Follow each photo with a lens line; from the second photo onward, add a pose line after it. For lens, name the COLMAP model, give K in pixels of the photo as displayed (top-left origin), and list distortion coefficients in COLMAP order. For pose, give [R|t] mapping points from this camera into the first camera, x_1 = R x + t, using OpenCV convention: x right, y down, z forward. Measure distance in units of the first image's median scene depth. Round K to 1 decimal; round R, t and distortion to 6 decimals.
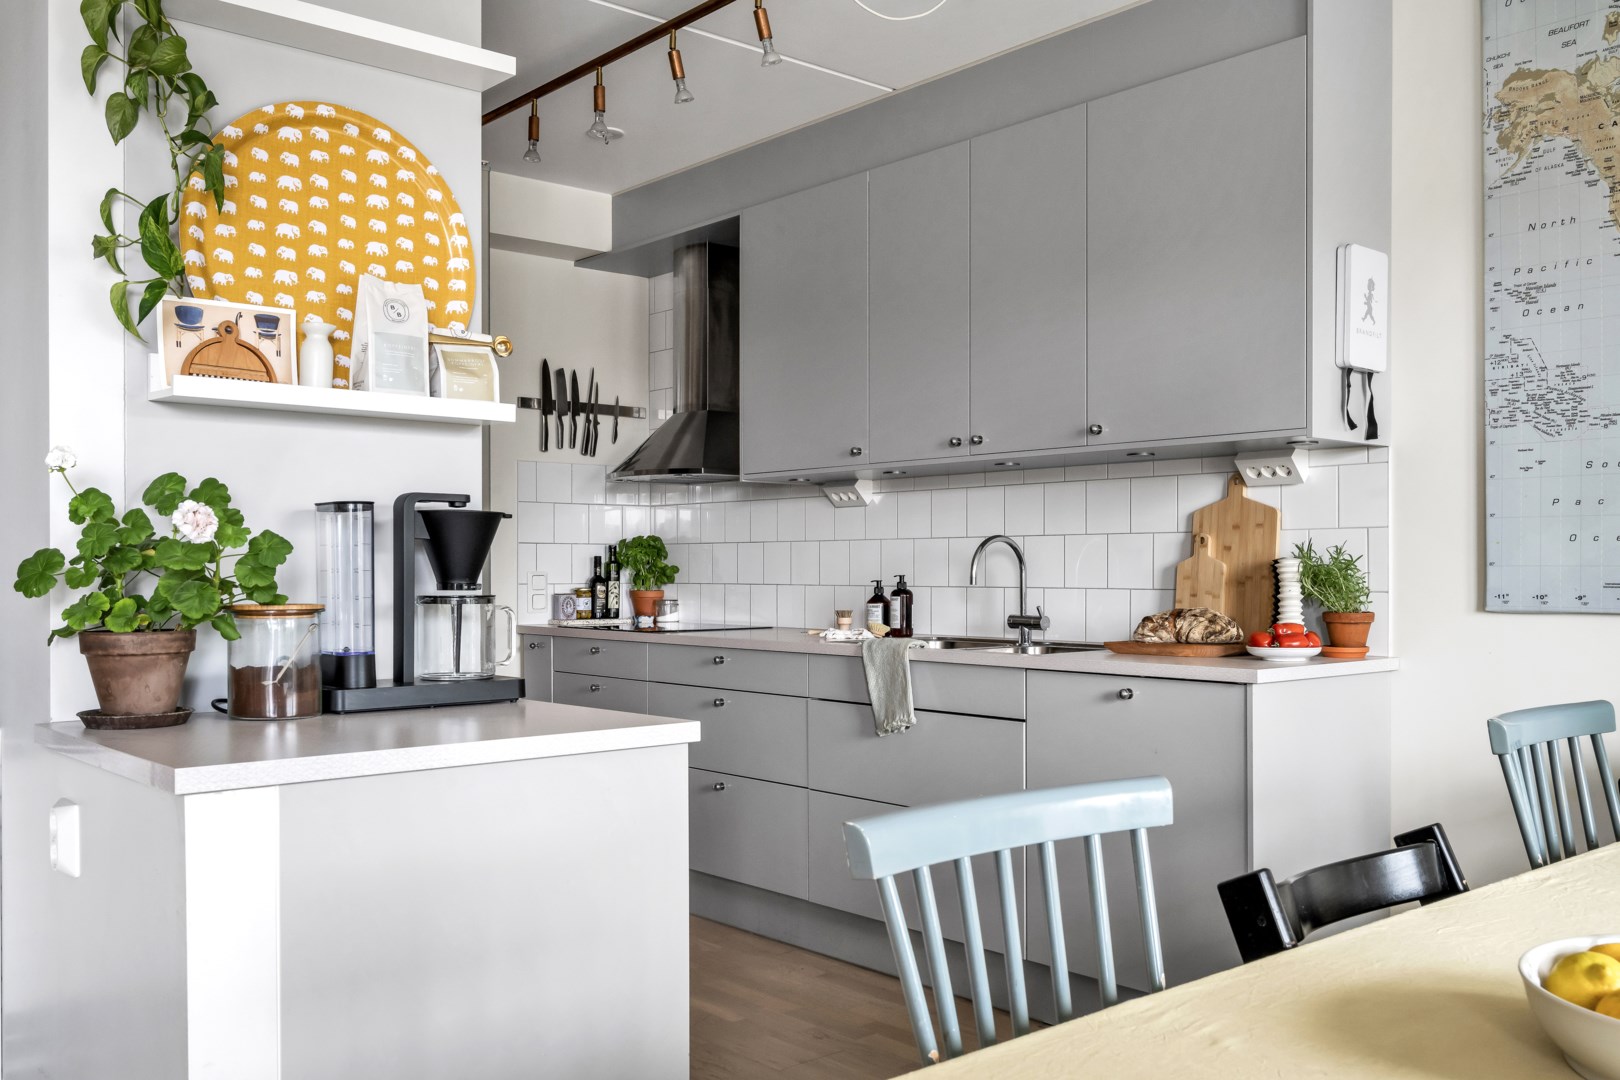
lens RADIAL K [[1418.7, 0, 810.7], [0, 1418.7, 578.9], [0, 0, 1]] dist [-0.001066, -0.002272]
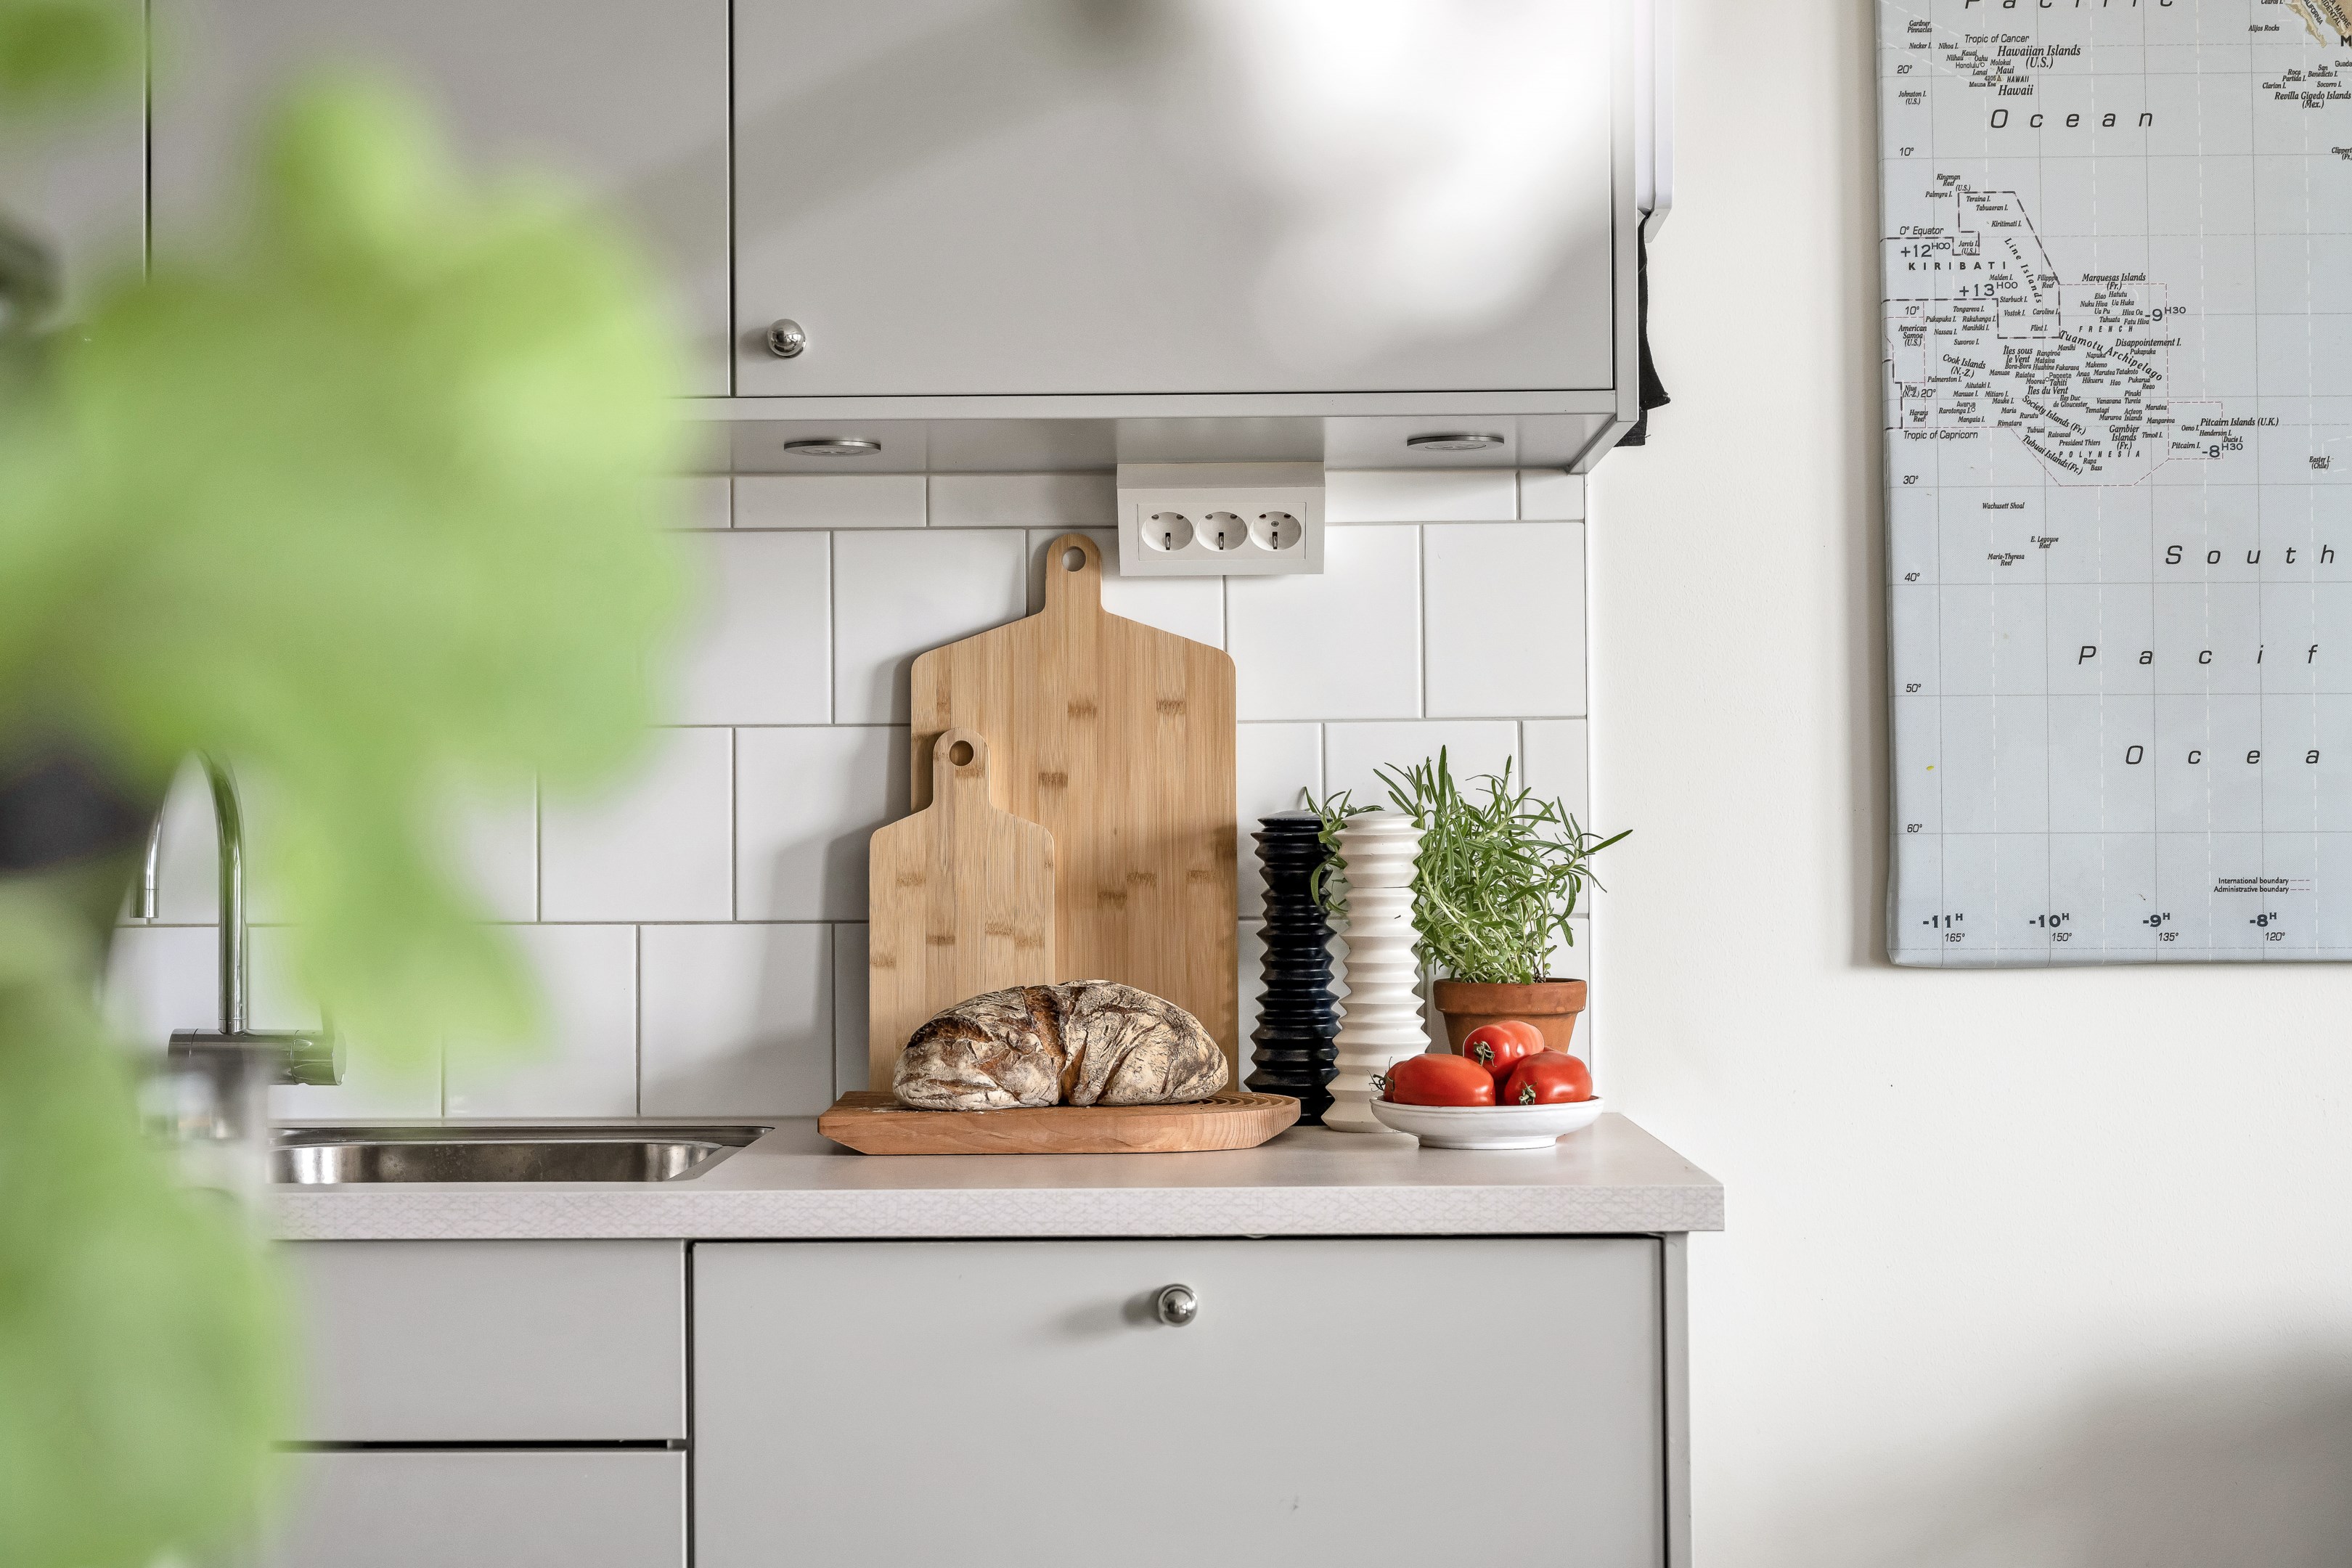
lens RADIAL K [[3717.1, 0, 1176.0], [0, 3717.1, 784.0], [0, 0, 1]] dist [0.014813, 0.043621]
pose [[0.665782, 0.008168, 0.746101, -0.324181], [0.012476, 0.999678, -0.022076, -0.003589], [-0.746042, 0.024006, 0.665466, 0.537834]]
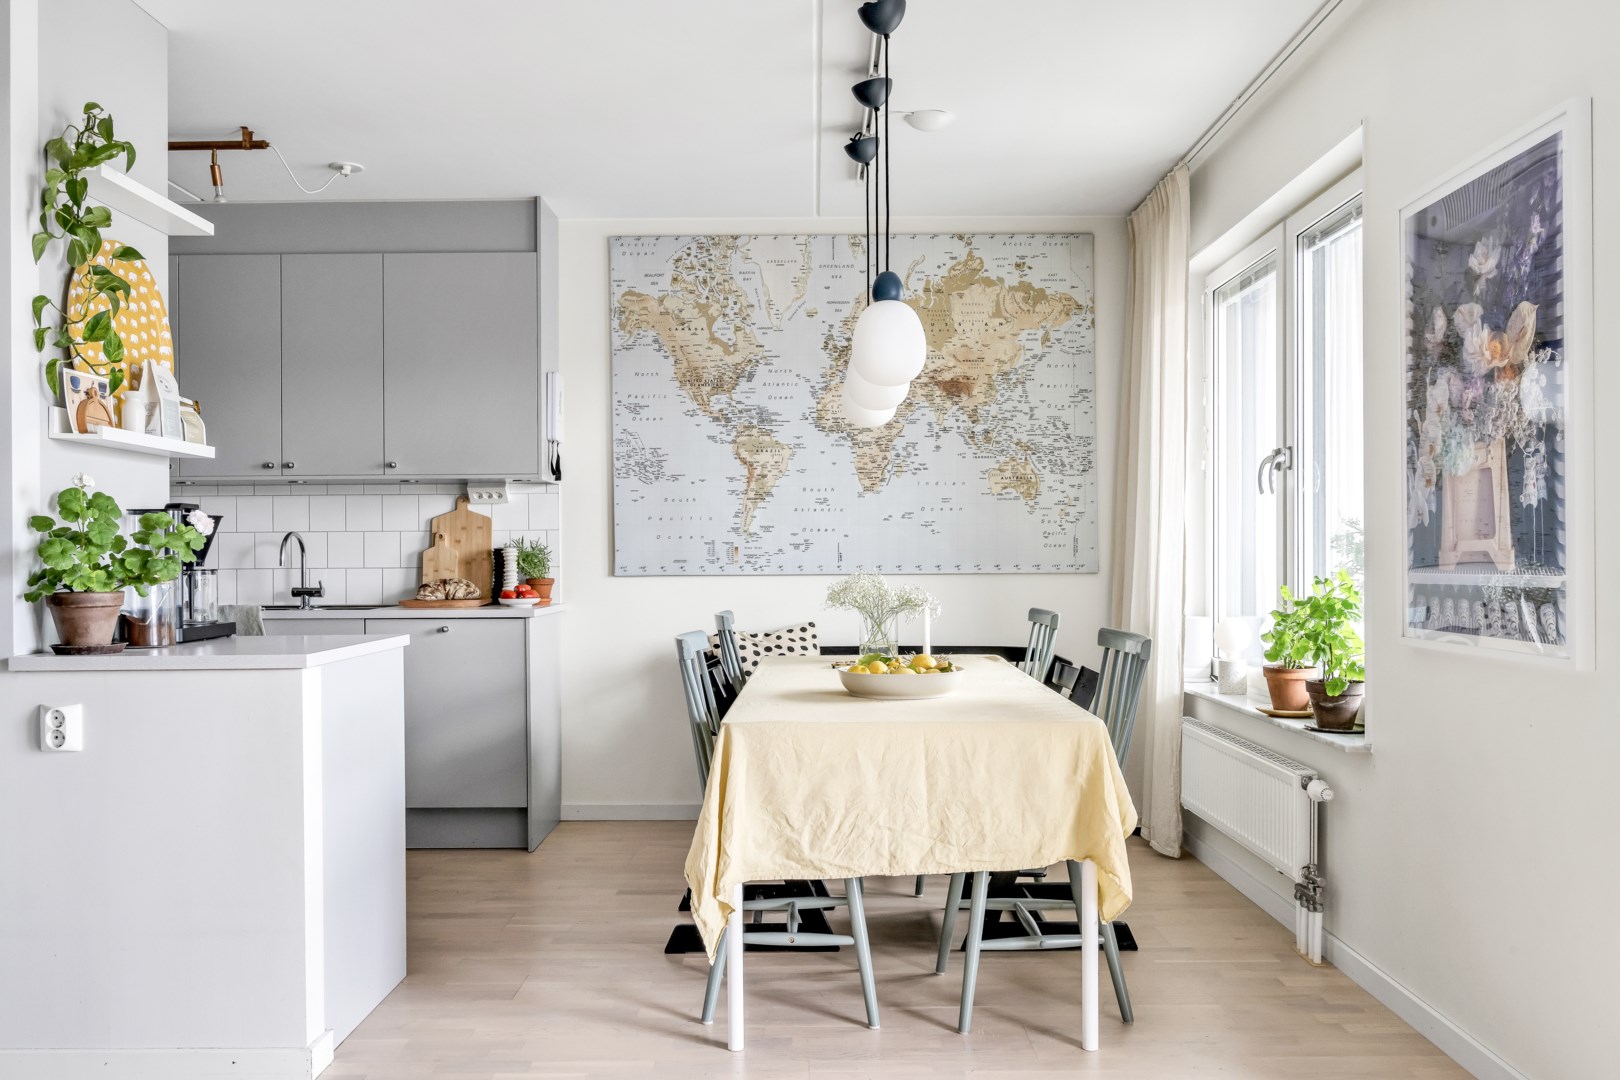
lens RADIAL K [[1313.5, 0, 806.5], [0, 1313.5, 568.9], [0, 0, 1]] dist [-0.008950, 0.000792]
pose [[0.662258, -0.010508, 0.749202, -0.664444], [0.011394, 0.999927, 0.003953, 0.009732], [-0.749189, 0.005918, 0.662330, -0.339880]]
